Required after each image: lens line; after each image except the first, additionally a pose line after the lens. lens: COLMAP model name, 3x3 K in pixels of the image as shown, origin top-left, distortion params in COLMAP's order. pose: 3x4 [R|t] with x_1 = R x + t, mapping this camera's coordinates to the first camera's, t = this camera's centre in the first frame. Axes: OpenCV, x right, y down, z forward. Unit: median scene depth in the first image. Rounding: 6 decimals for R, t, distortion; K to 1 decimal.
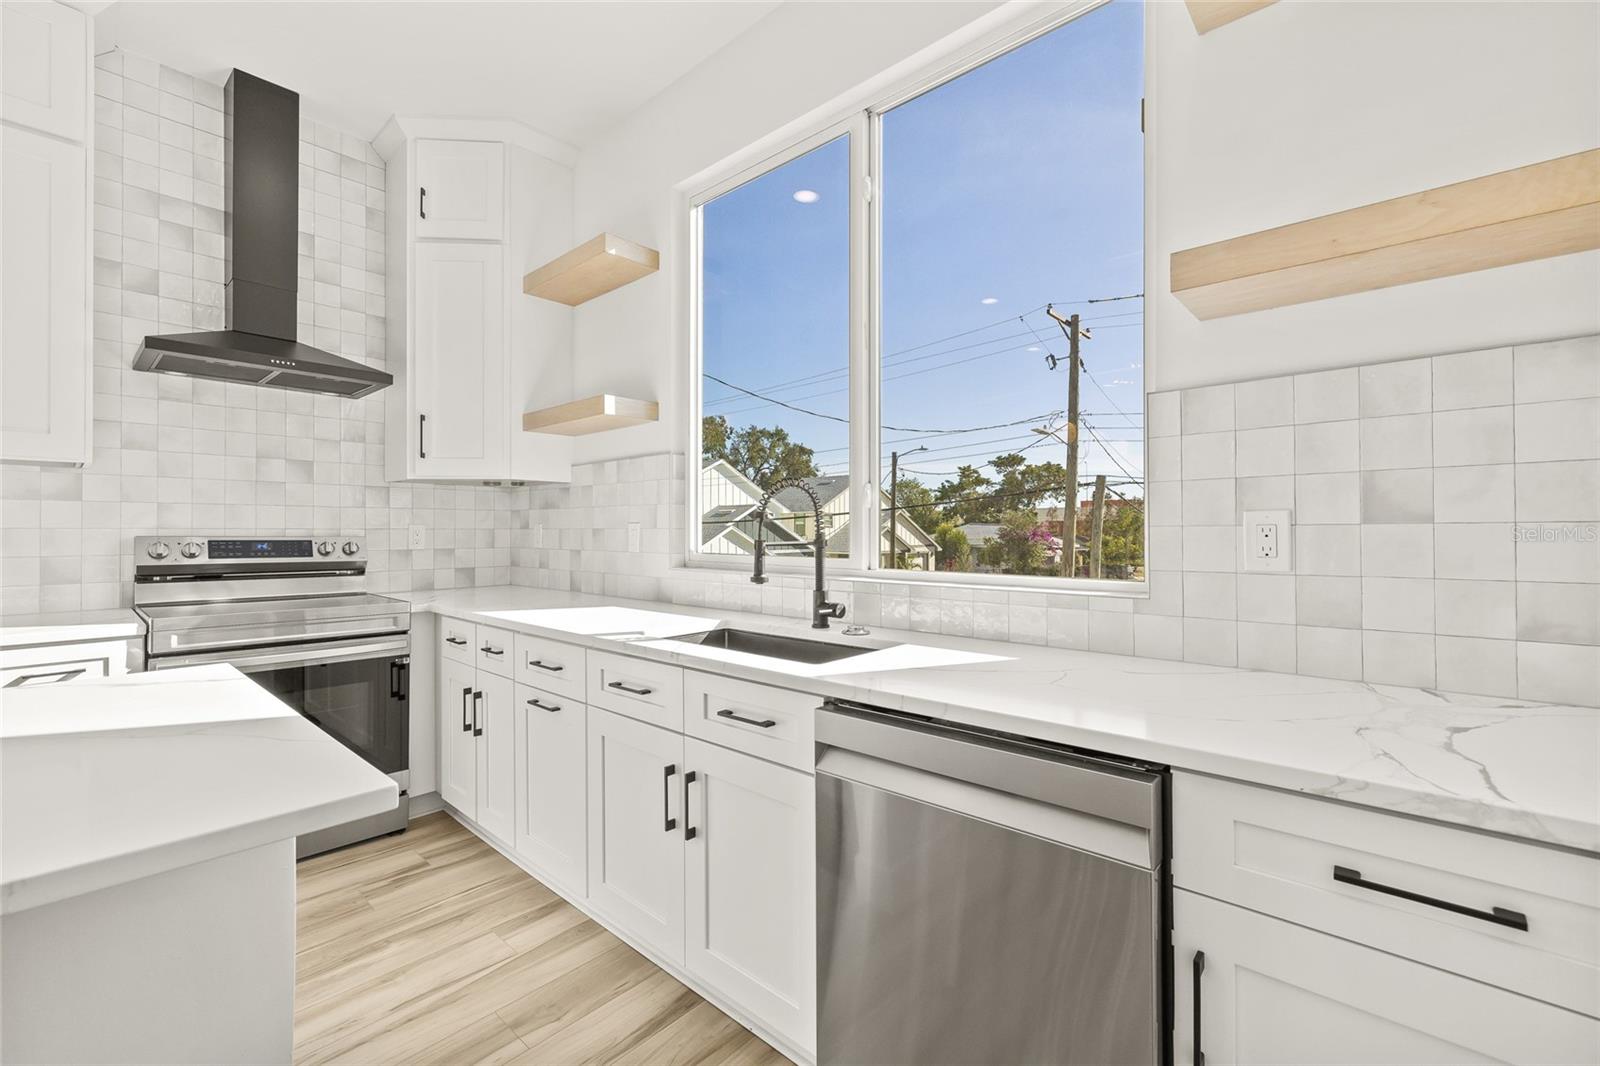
lens RADIAL K [[671.2, 0, 788.8], [0, 671.2, 524.6], [0, 0, 1]] dist [-0.001700, 0.000554]
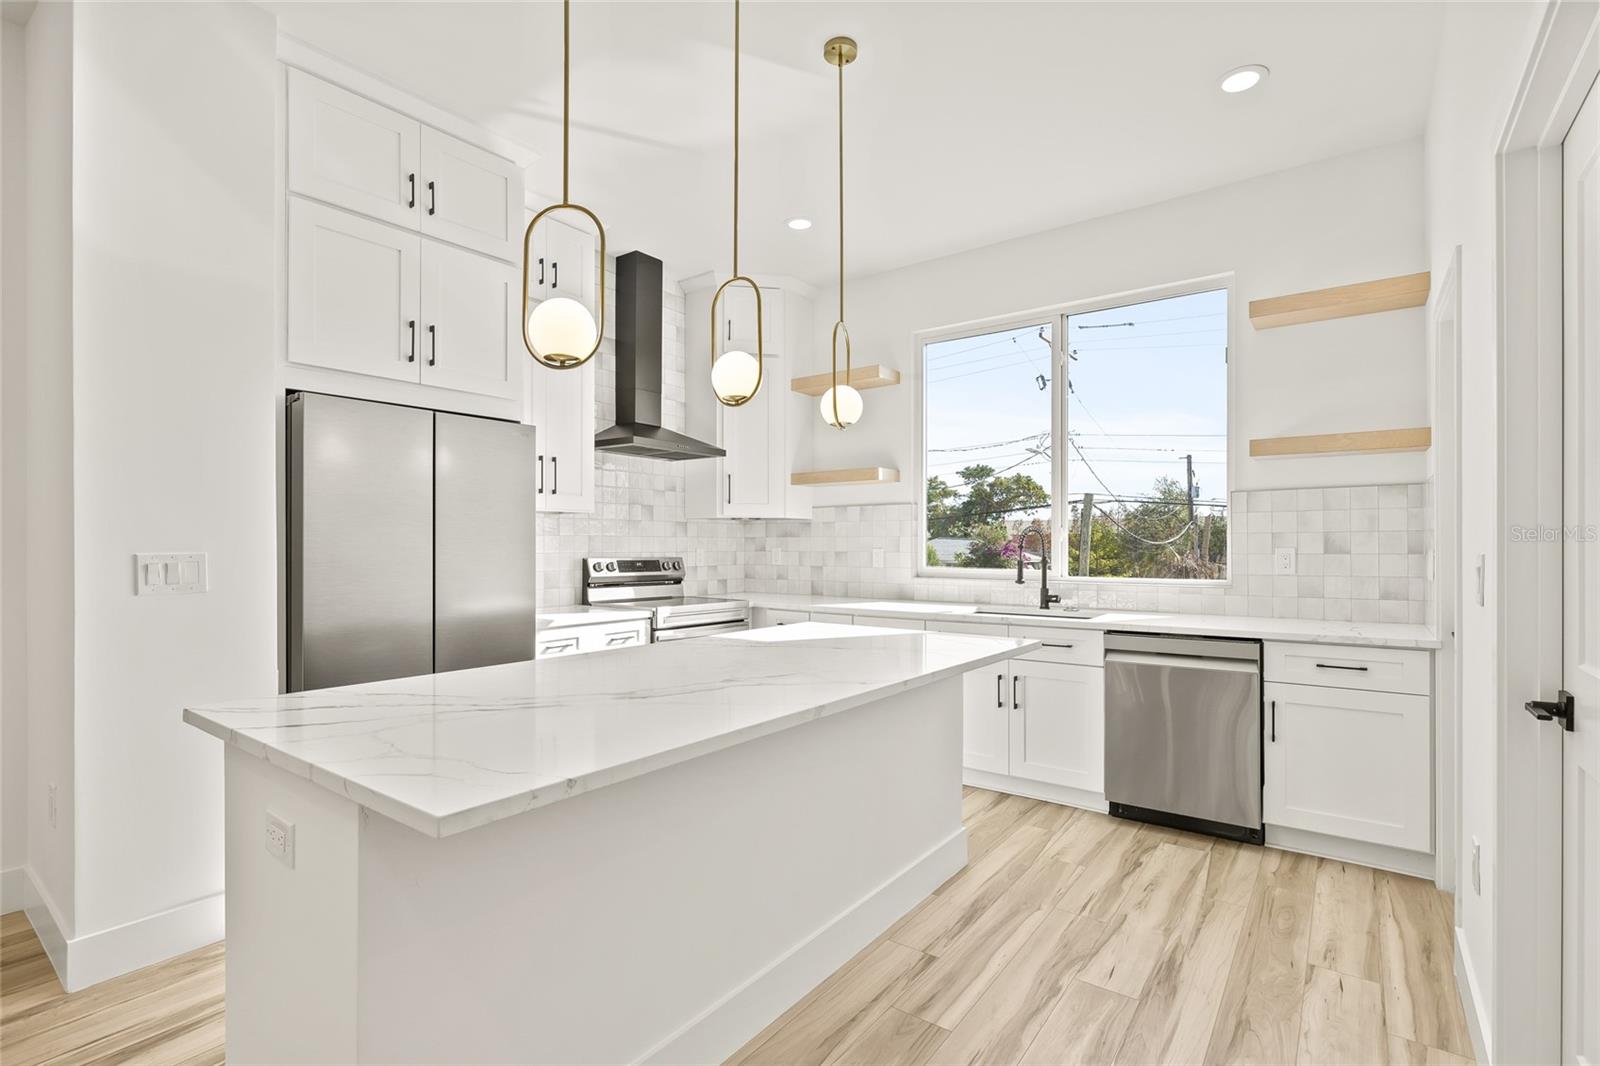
lens RADIAL K [[755.3, 0, 791.9], [0, 755.3, 536.6], [0, 0, 1]] dist [-0.003233, -0.000402]
pose [[0.995518, 0.000425, 0.094568, -0.538377], [-0.000266, 0.999999, -0.001697, -0.023659], [-0.094569, 0.001664, 0.995517, -0.625643]]
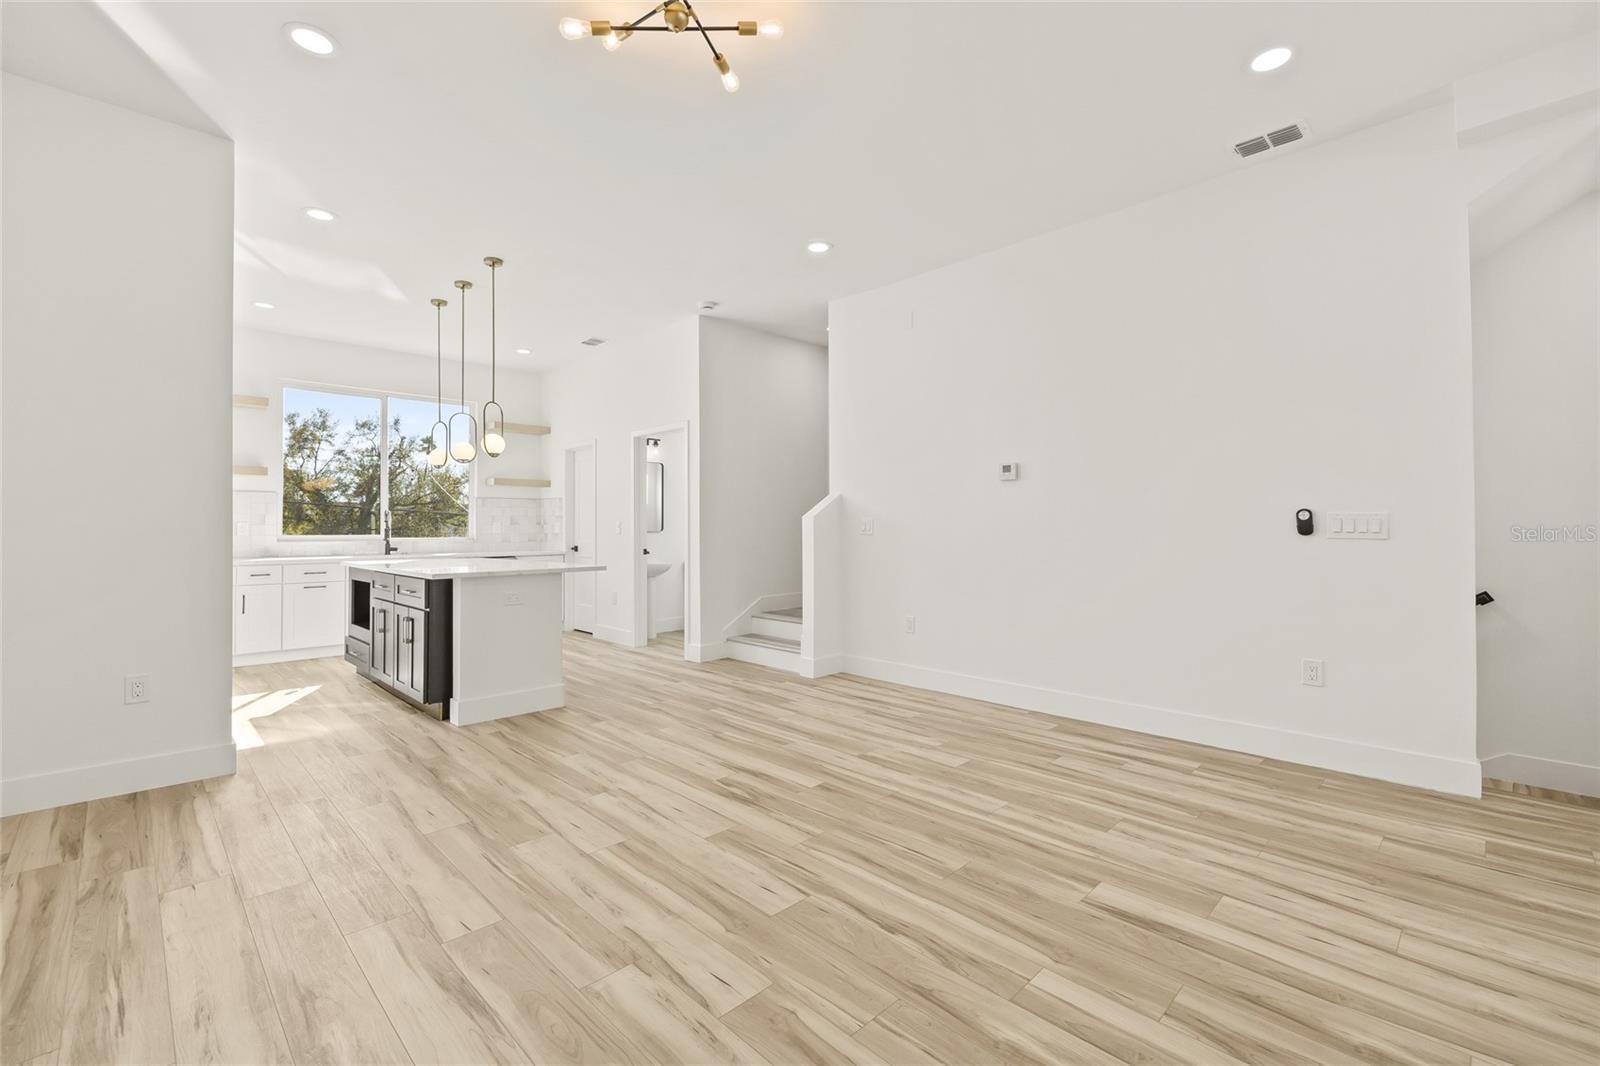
lens RADIAL K [[682.4, 0, 806.0], [0, 682.4, 518.9], [0, 0, 1]] dist [0.001736, -0.000051]
pose [[0.051297, 0.017388, 0.998532, -2.108541], [-0.007506, 0.999827, -0.017025, 0.011280], [-0.998655, -0.006622, 0.051419, -0.814074]]
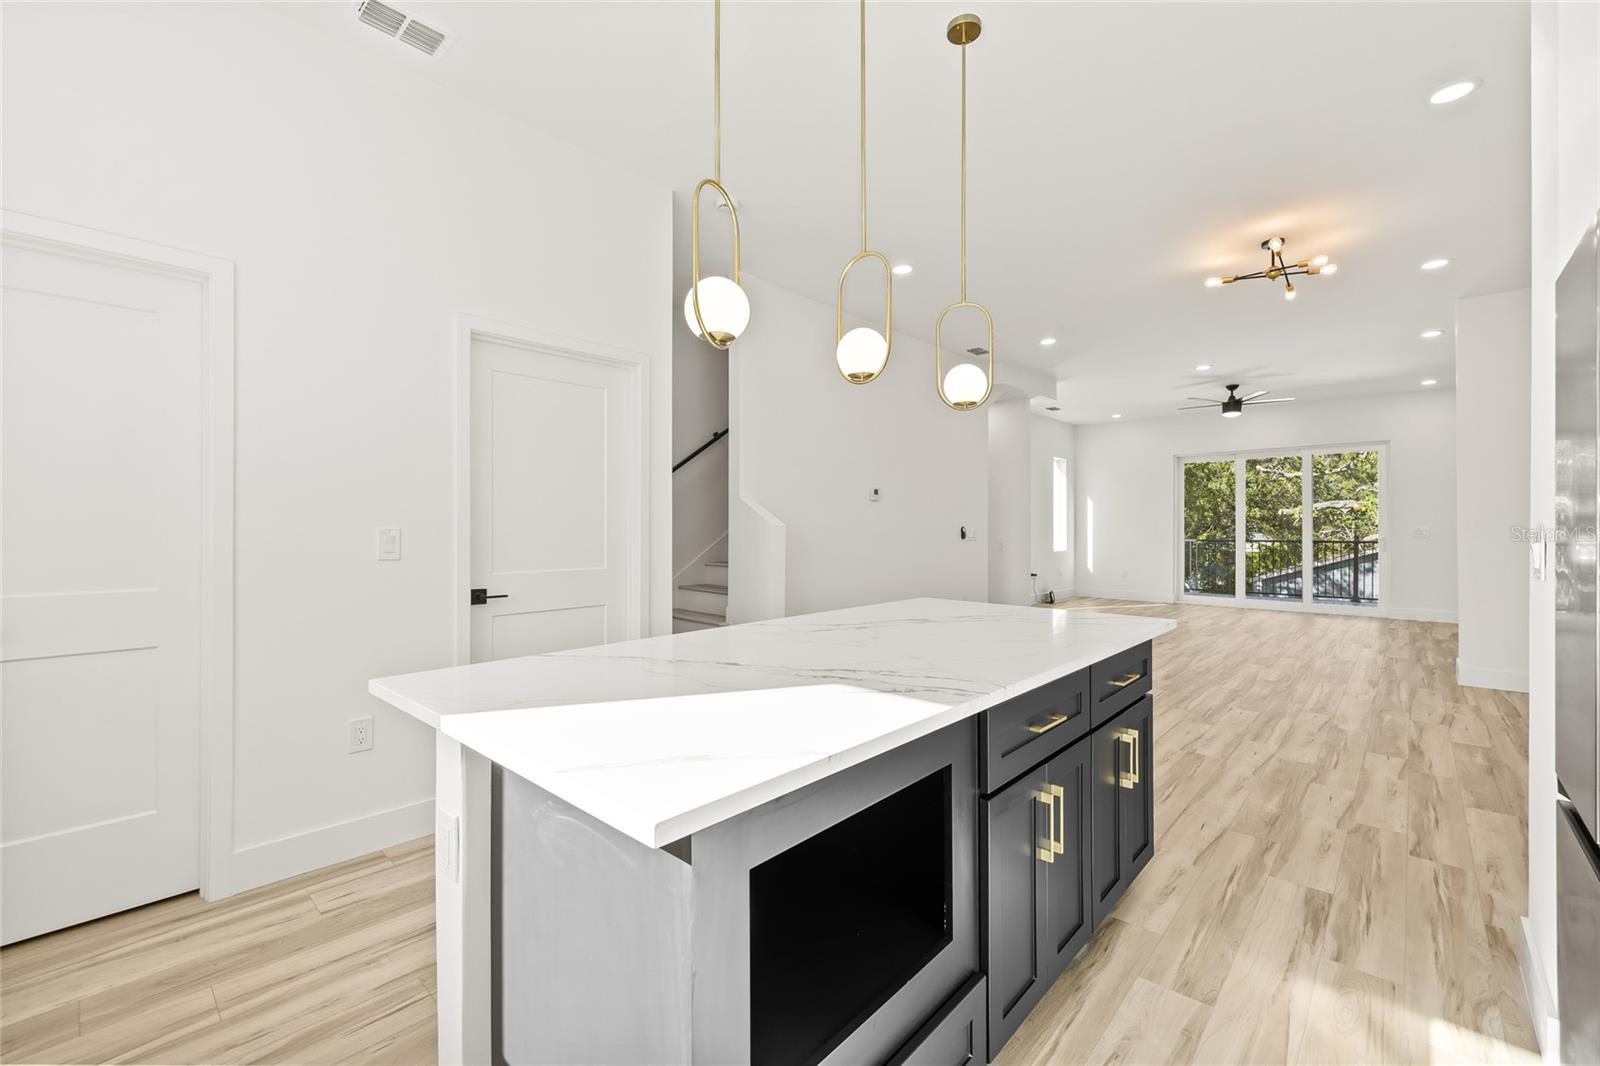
lens RADIAL K [[671.2, 0, 793.8], [0, 671.2, 531.2], [0, 0, 1]] dist [-0.001700, 0.000554]
pose [[-0.999949, -0.002124, 0.009903, -0.465413], [-0.002150, 0.999994, -0.002705, -0.006638], [-0.009897, -0.002726, -0.999947, 0.705963]]
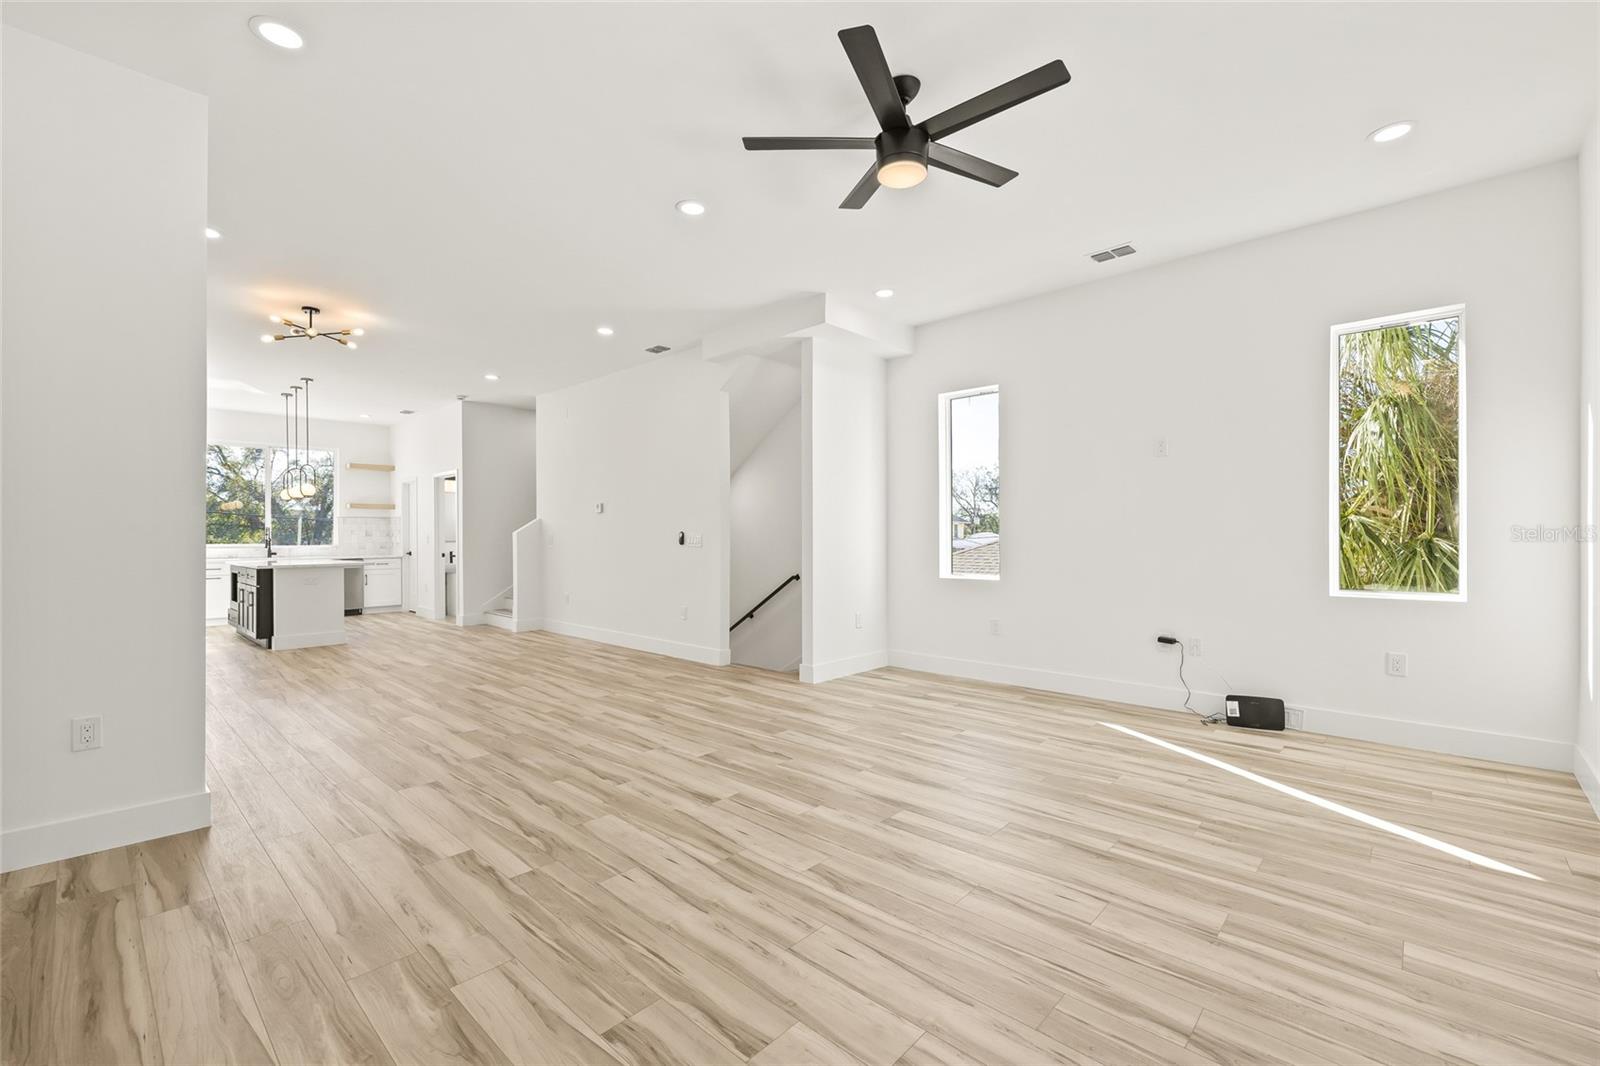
lens RADIAL K [[691.9, 0, 792.8], [0, 691.9, 526.4], [0, 0, 1]] dist [-0.003776, 0.001813]
pose [[0.038981, 0.014088, 0.999141, -3.129627], [-0.006112, 0.999885, -0.013860, -0.016458], [-0.999221, -0.005566, 0.039063, -1.941518]]
